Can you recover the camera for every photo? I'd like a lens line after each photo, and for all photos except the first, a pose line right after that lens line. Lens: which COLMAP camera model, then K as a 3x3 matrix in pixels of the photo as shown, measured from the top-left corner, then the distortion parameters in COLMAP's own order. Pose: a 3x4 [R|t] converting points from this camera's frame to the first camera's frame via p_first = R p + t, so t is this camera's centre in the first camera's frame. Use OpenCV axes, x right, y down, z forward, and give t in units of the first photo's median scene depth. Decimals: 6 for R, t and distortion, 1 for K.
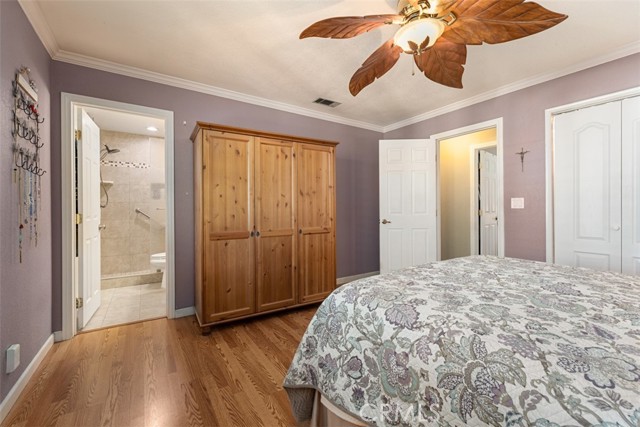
lens RADIAL K [[276.2, 0, 321.6], [0, 276.2, 213.2], [0, 0, 1]] dist [0.003217, -0.001689]
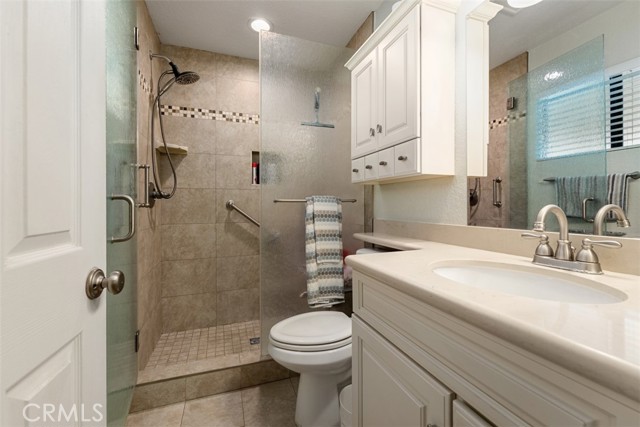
lens RADIAL K [[276.2, 0, 318.3], [0, 276.2, 209.9], [0, 0, 1]] dist [0.003217, -0.001689]
pose [[0.971231, 0.004227, -0.238103, -0.398505], [-0.004034, 0.999991, 0.001299, -0.002567], [0.238106, -0.000301, 0.971239, 0.562845]]
